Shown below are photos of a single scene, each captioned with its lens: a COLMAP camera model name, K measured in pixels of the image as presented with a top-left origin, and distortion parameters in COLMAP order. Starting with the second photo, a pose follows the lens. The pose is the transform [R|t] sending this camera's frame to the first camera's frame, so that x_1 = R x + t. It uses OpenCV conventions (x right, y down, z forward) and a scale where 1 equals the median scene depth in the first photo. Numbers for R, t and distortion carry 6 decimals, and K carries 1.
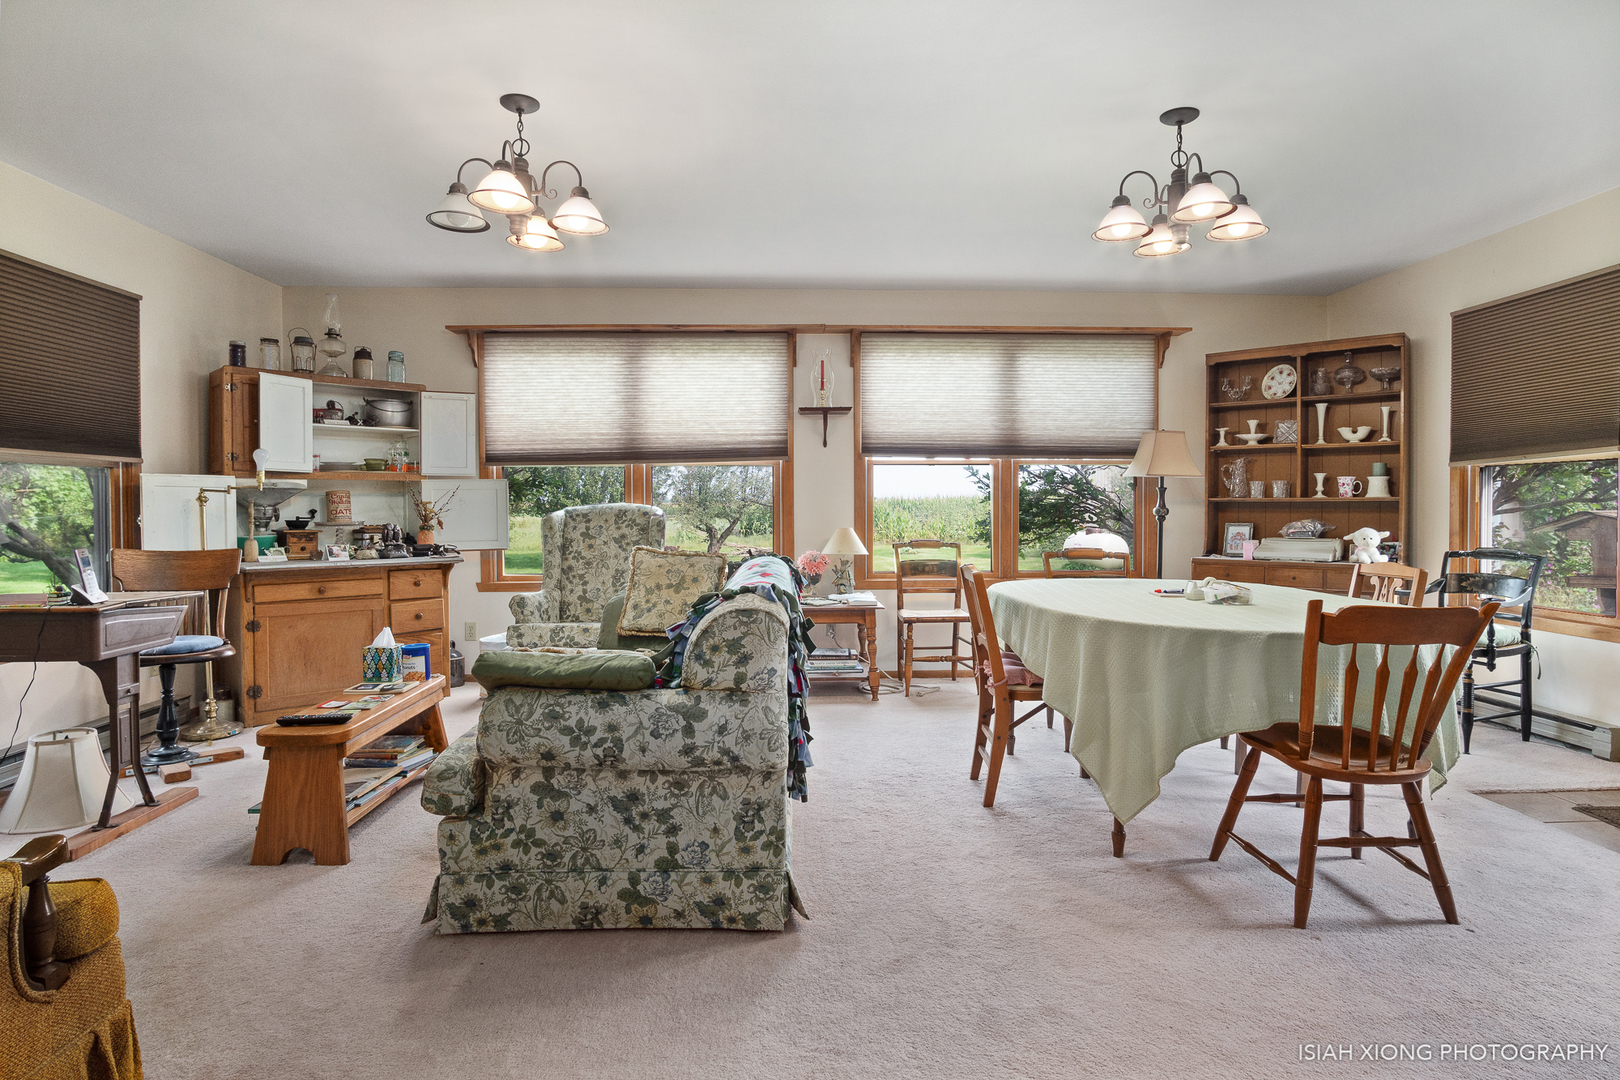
lens RADIAL K [[886.7, 0, 811.4], [0, 886.7, 514.6], [0, 0, 1]] dist [-0.022622, 0.005342]
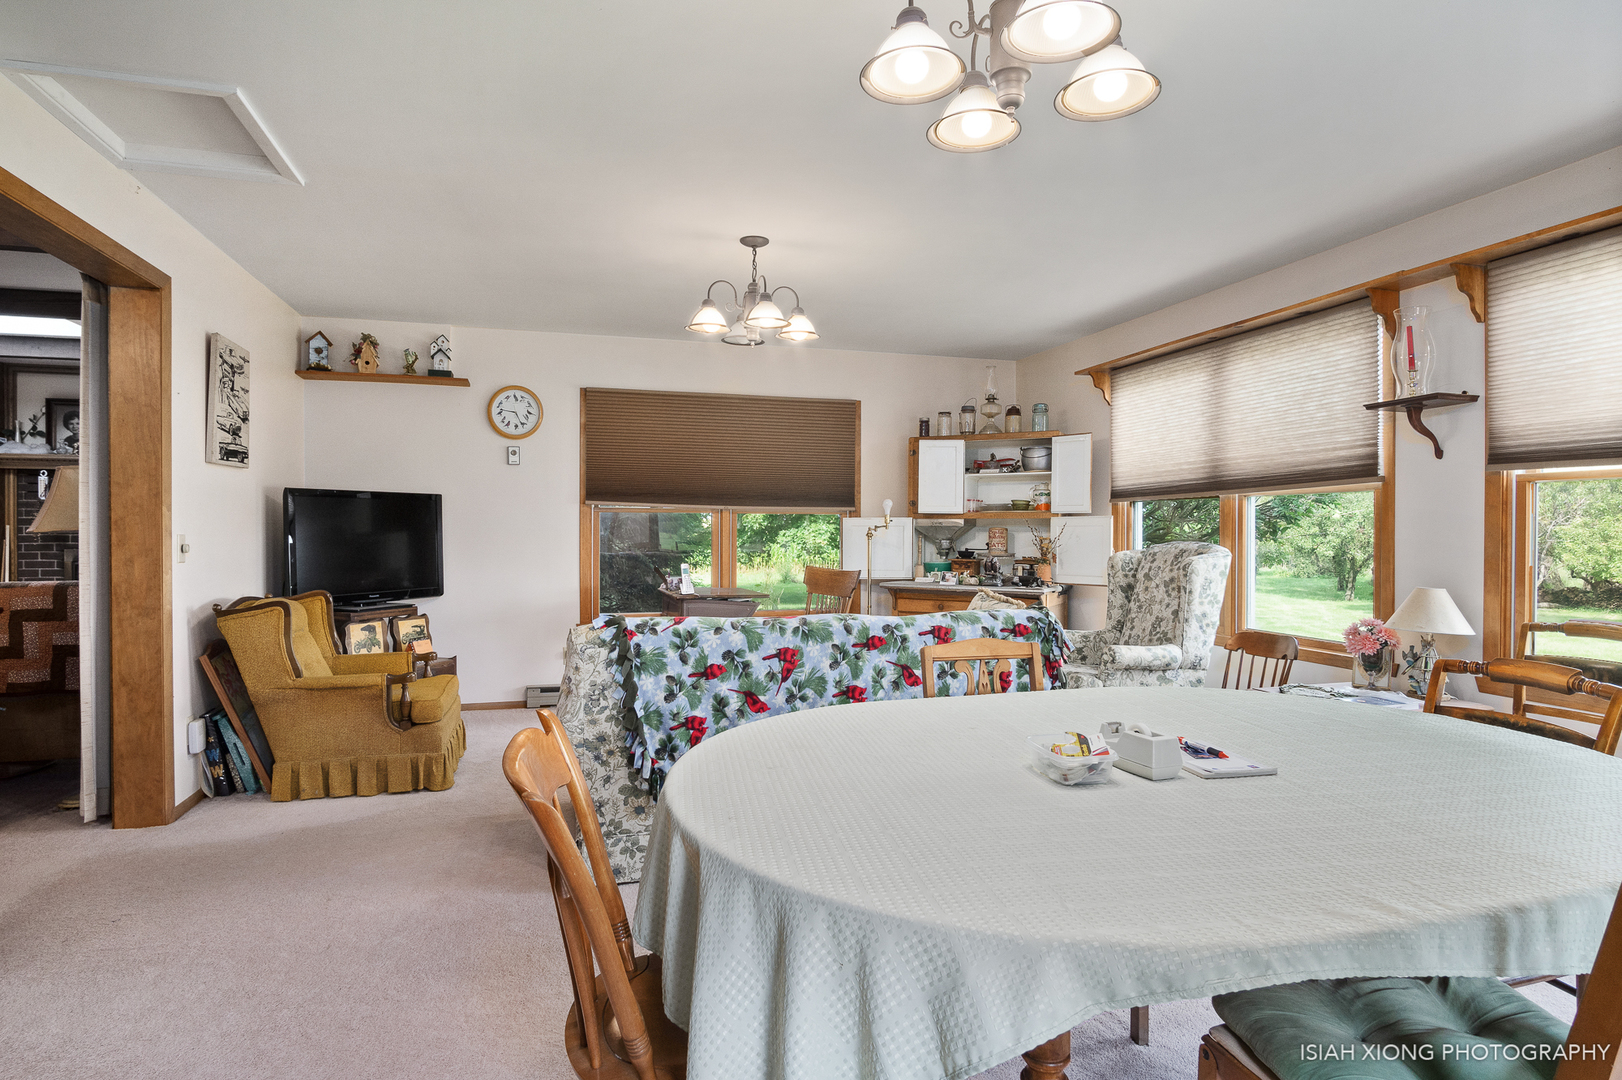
lens RADIAL K [[887.8, 0, 805.1], [0, 887.8, 540.6], [0, 0, 1]] dist [-0.022622, 0.005342]
pose [[0.220384, 0.017523, -0.975256, 0.556454], [-0.014547, 0.999786, 0.014677, -0.021914], [0.975305, 0.010953, 0.220592, 0.449307]]
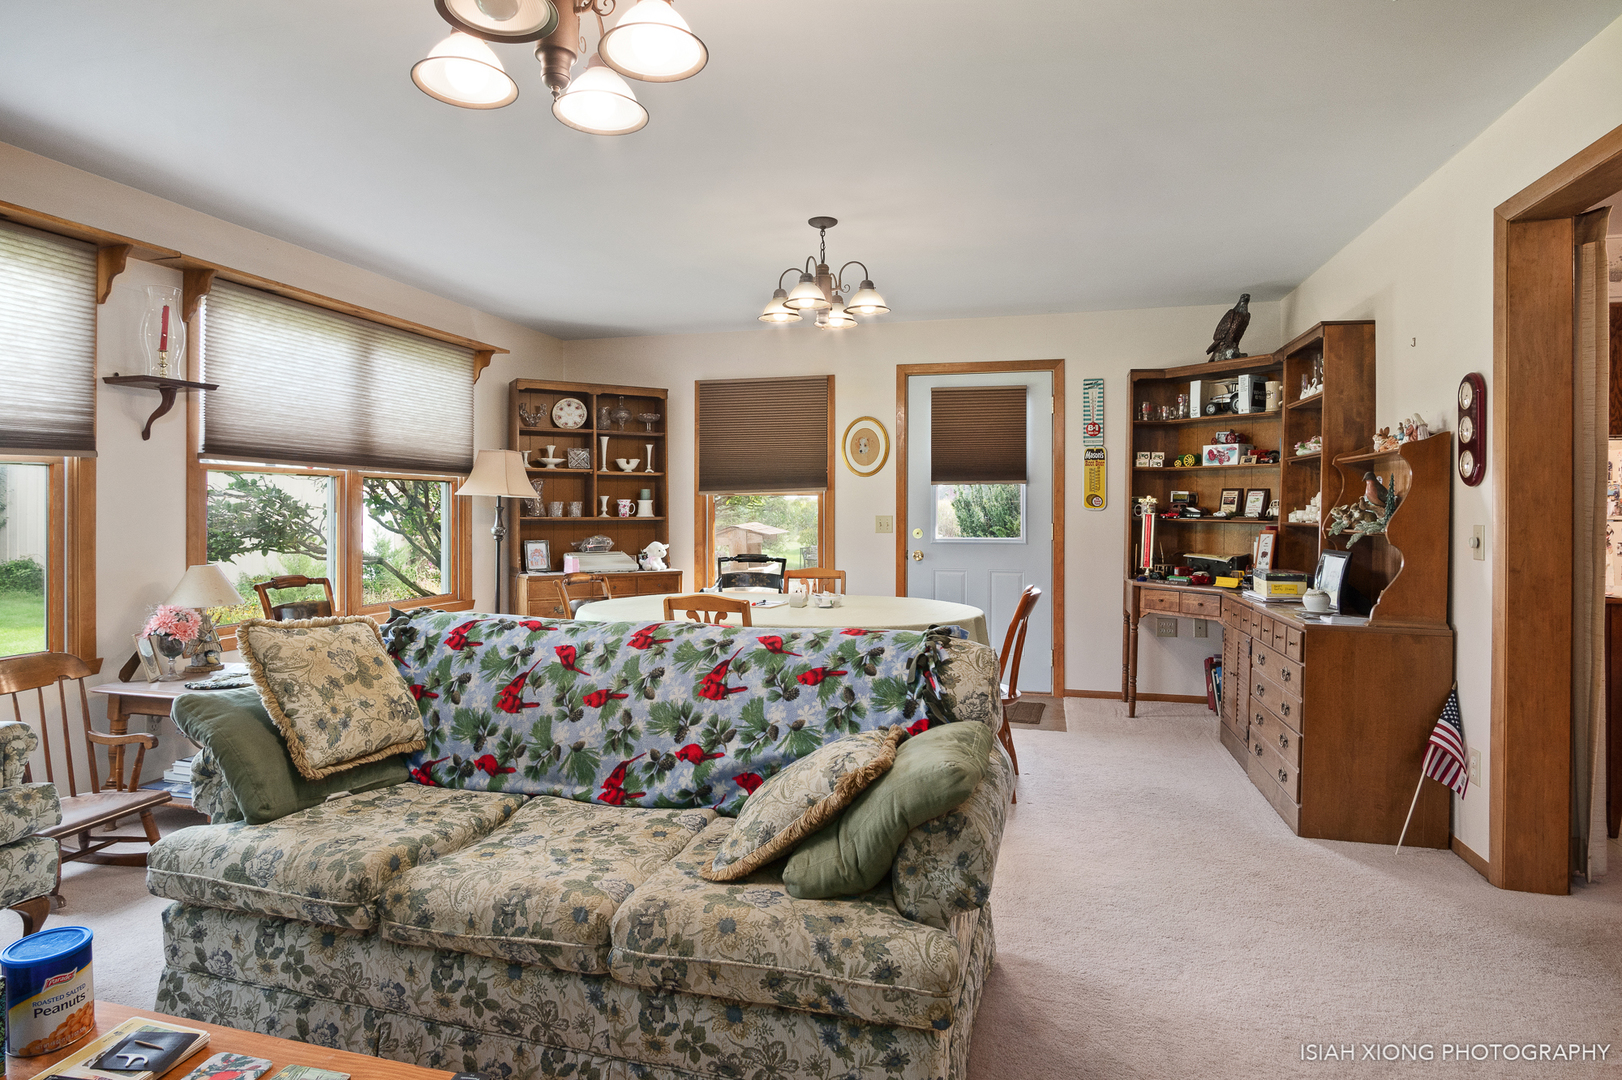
lens RADIAL K [[887.8, 0, 809.1], [0, 887.8, 523.8], [0, 0, 1]] dist [-0.022622, 0.005342]
pose [[0.301861, -0.012812, 0.953266, -0.466384], [0.005522, 0.999916, 0.011691, -0.022432], [-0.953336, 0.001735, 0.301907, 0.381085]]
